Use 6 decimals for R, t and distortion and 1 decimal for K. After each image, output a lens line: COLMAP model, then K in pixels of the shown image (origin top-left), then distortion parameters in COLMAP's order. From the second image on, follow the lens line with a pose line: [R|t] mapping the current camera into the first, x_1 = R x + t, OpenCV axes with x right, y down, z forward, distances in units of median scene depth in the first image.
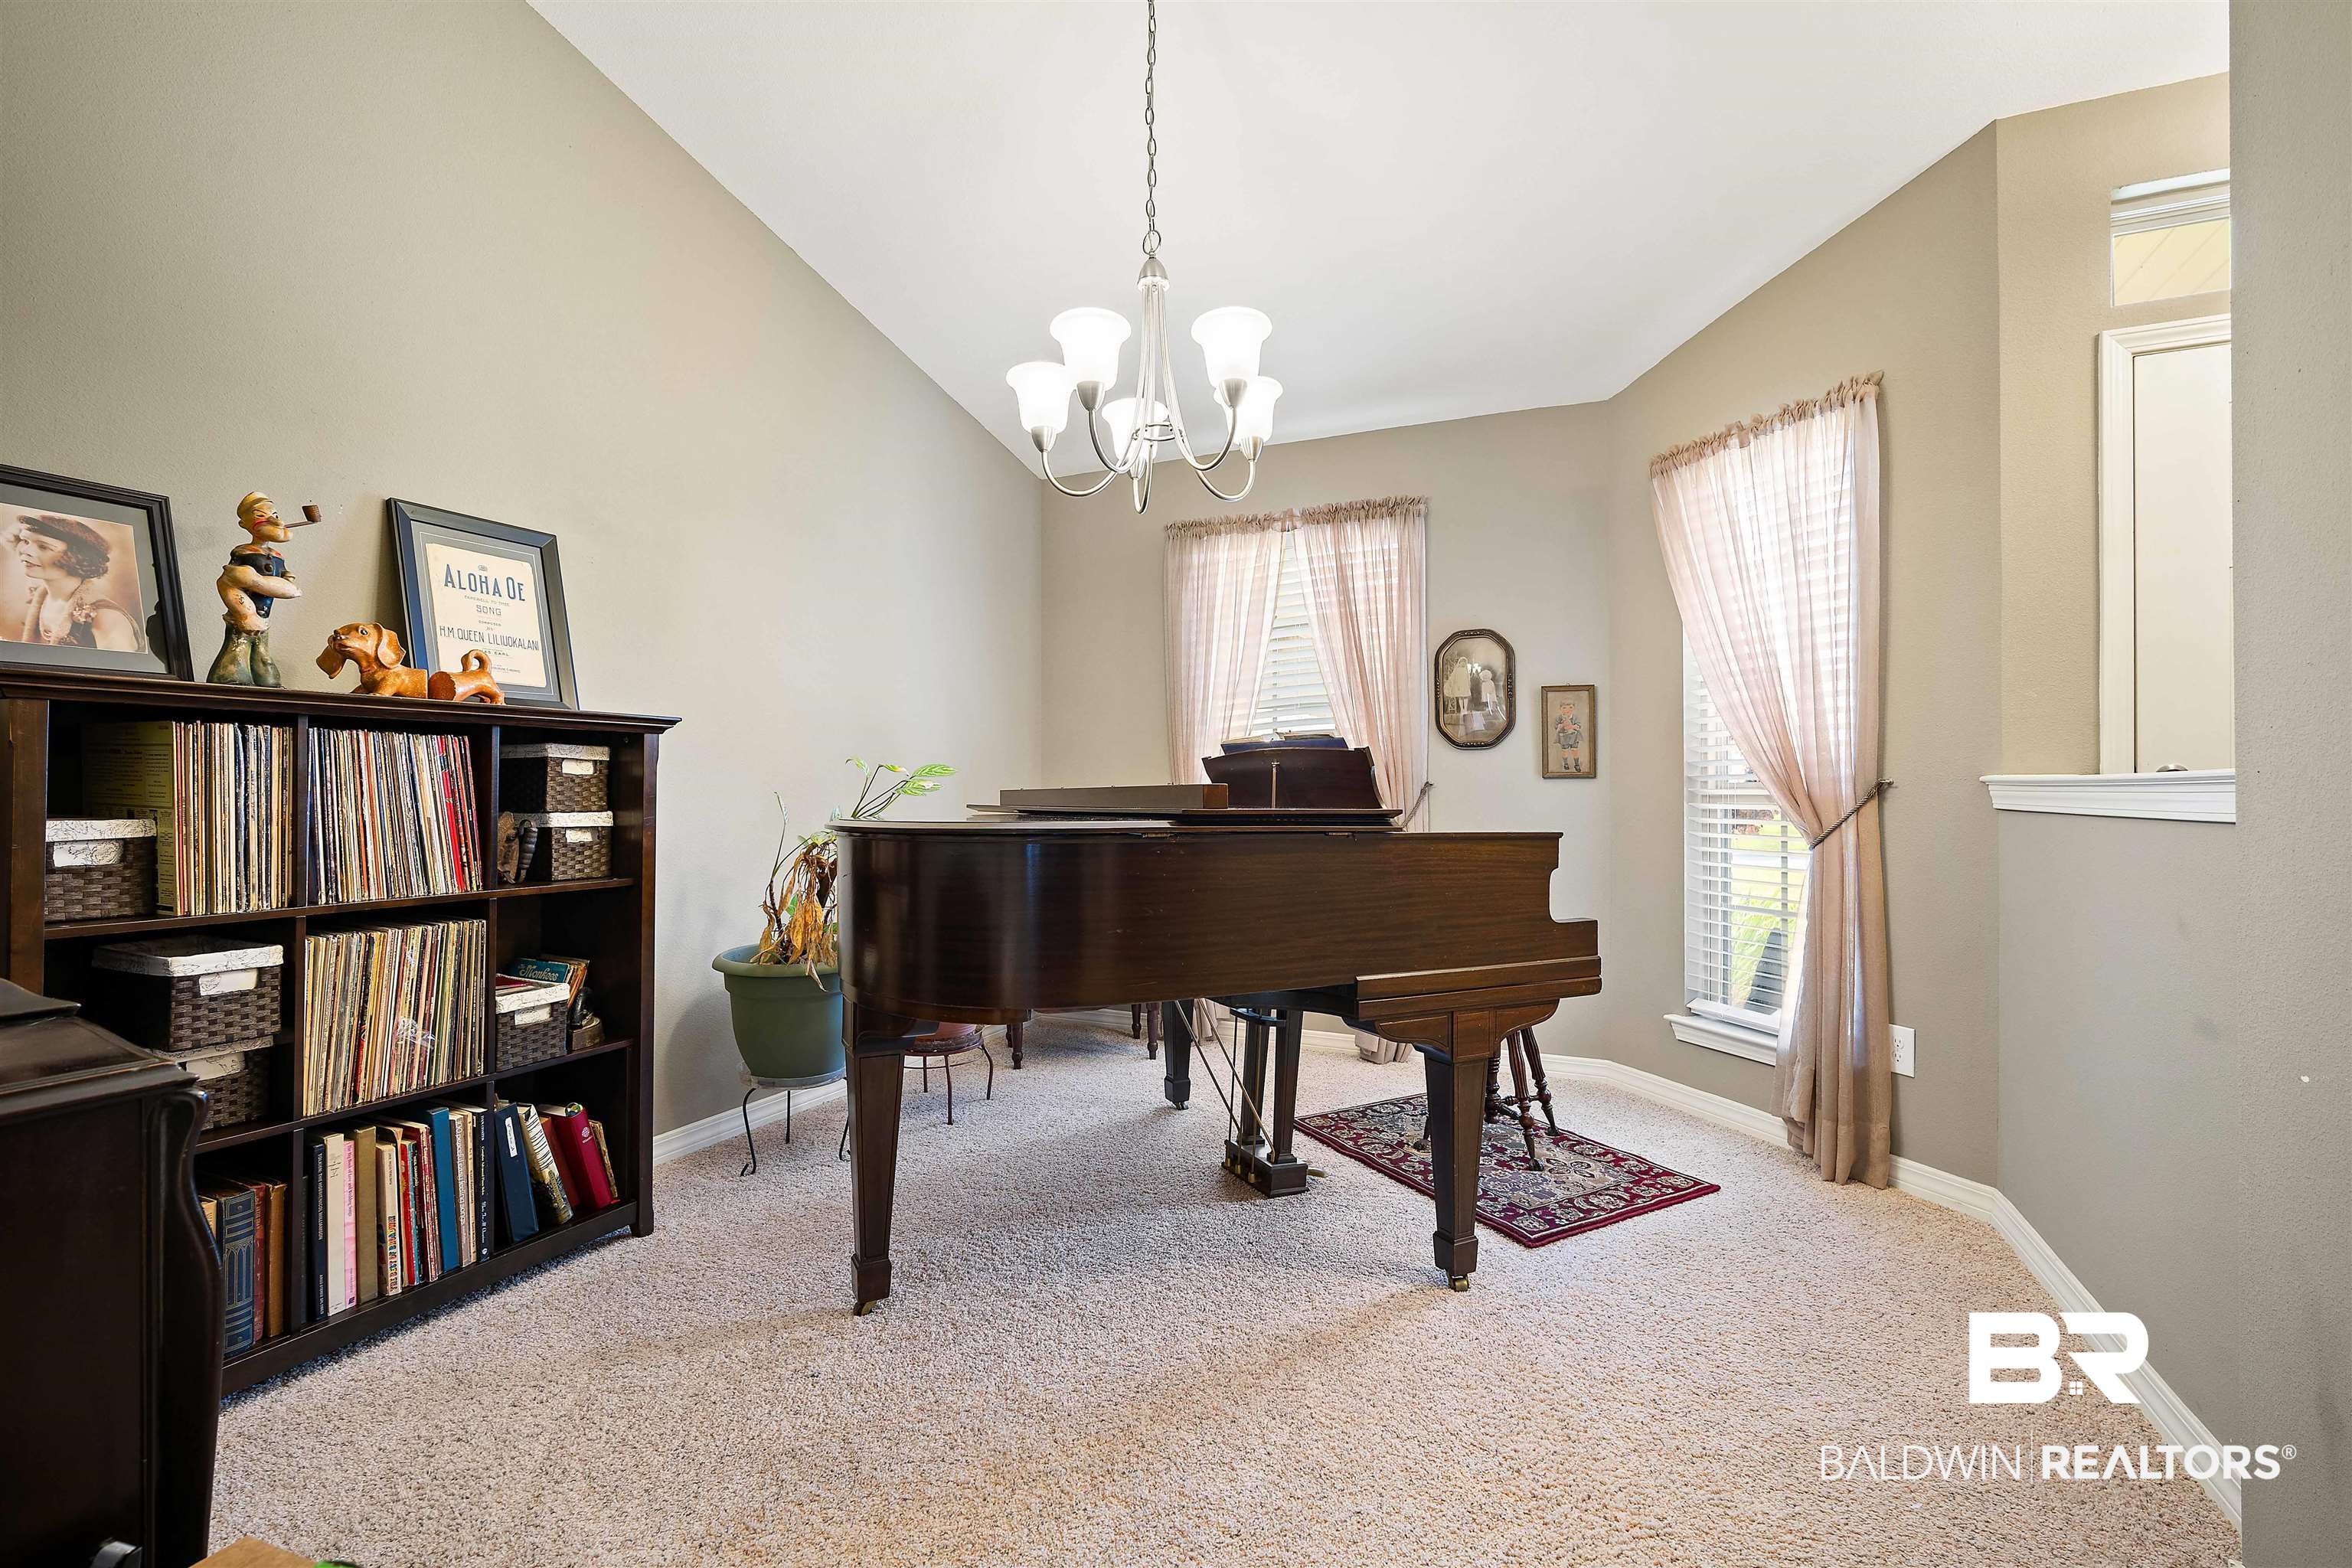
lens RADIAL K [[1038.9, 0, 1178.2], [0, 1038.9, 784.3], [0, 0, 1]] dist [-0.013933, 0.004390]
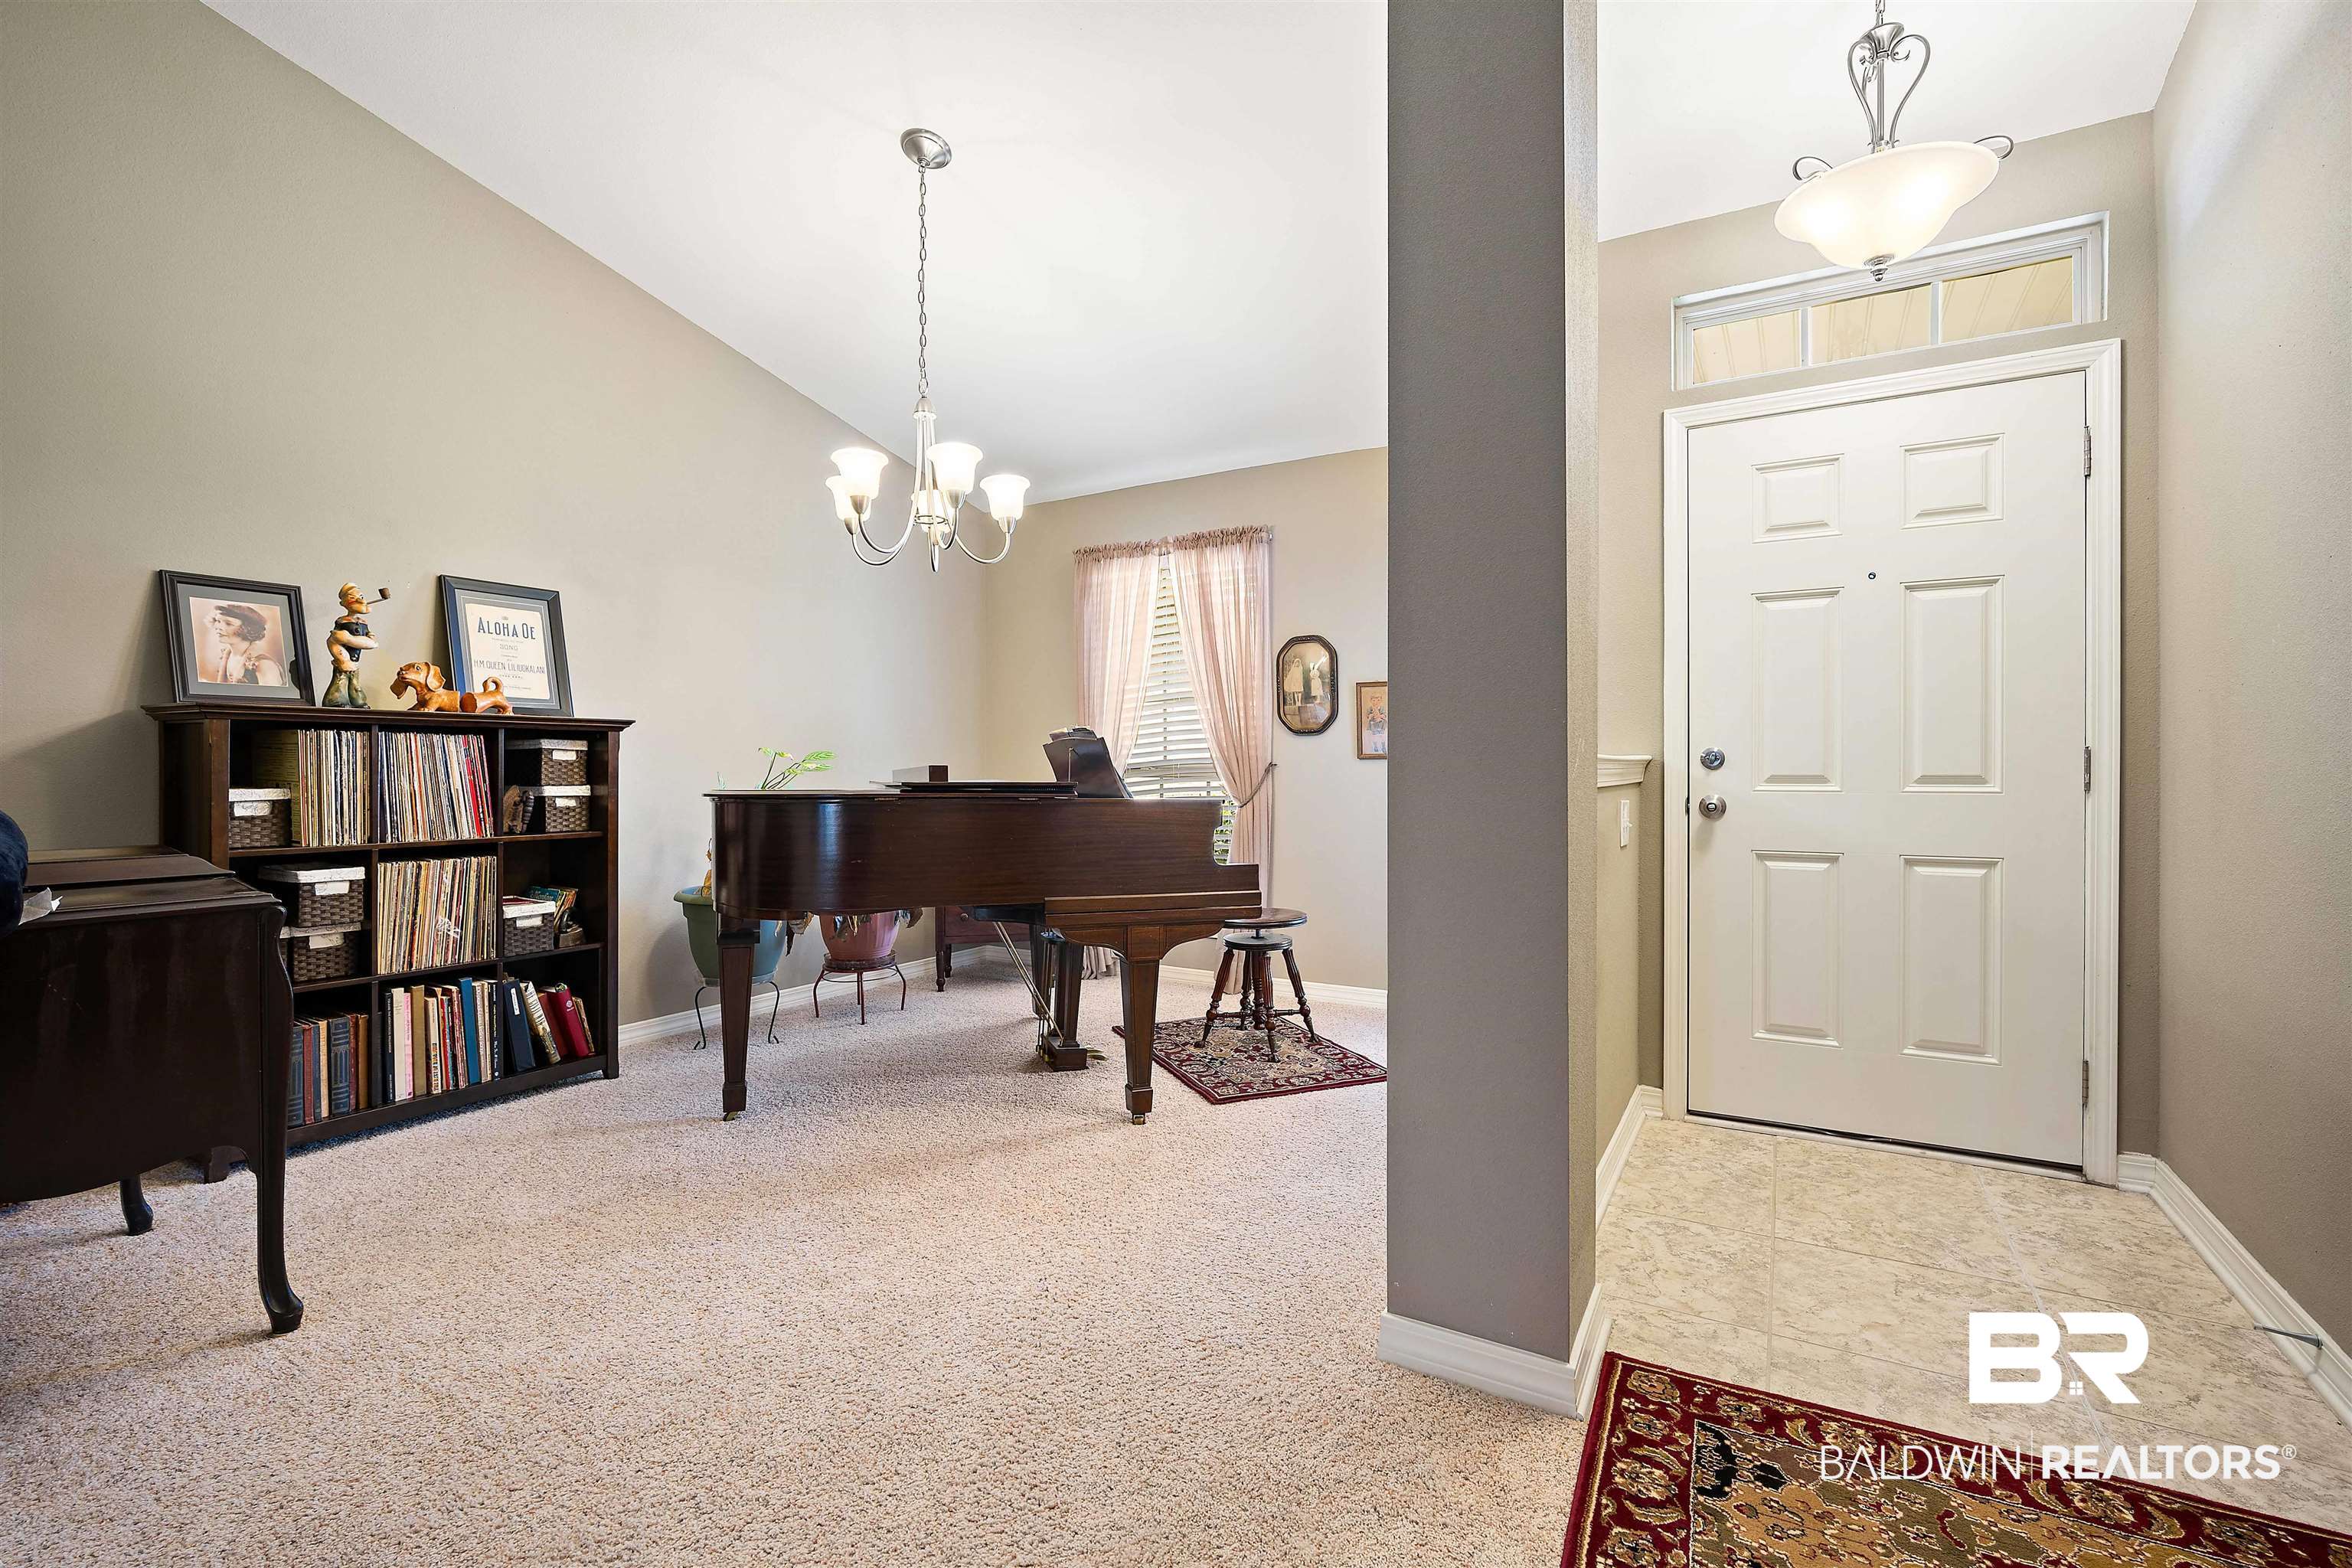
lens RADIAL K [[1038.9, 0, 1171.5], [0, 1038.9, 774.5], [0, 0, 1]] dist [-0.013933, 0.004390]
pose [[0.994149, -0.002410, -0.107991, 0.439053], [0.003447, 0.999950, 0.009419, 0.000227], [0.107963, -0.009736, 0.994107, -0.365792]]
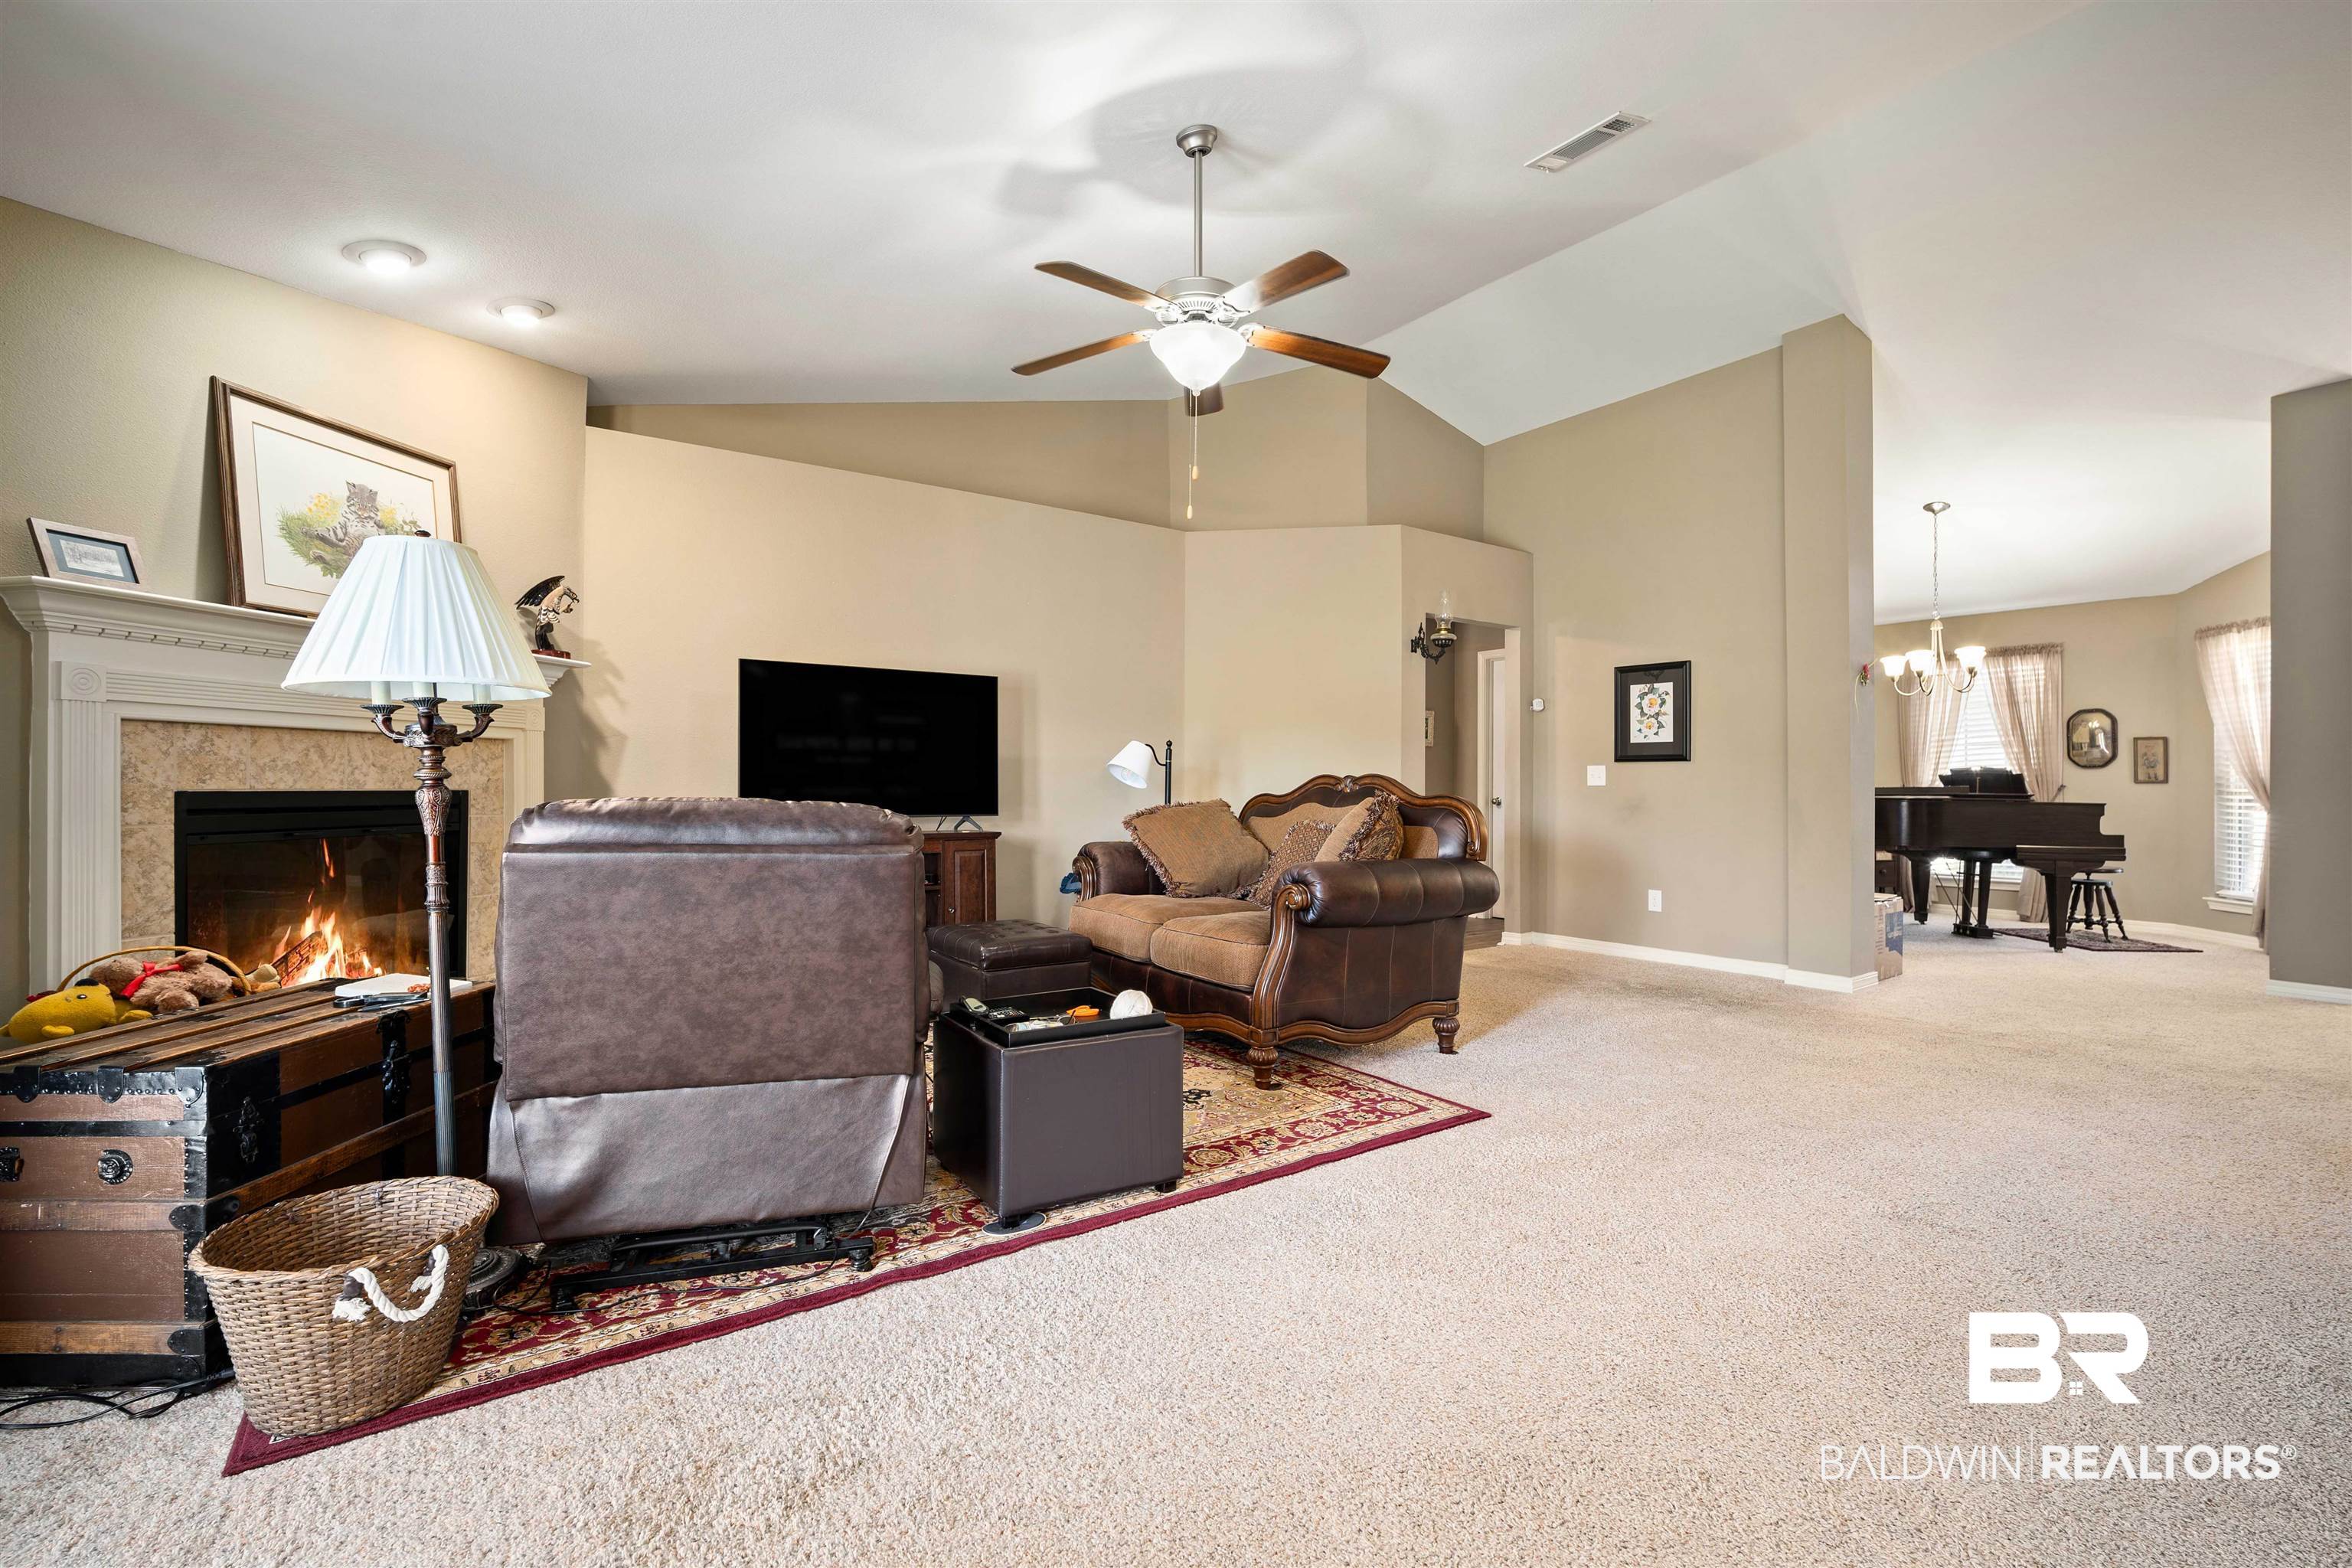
lens RADIAL K [[1038.9, 0, 1188.2], [0, 1038.9, 788.6], [0, 0, 1]] dist [-0.013933, 0.004390]
pose [[0.873068, 0.002480, -0.487593, -0.452596], [0.000263, 0.999985, 0.005557, -0.010927], [0.487599, -0.004980, 0.873054, -2.687720]]
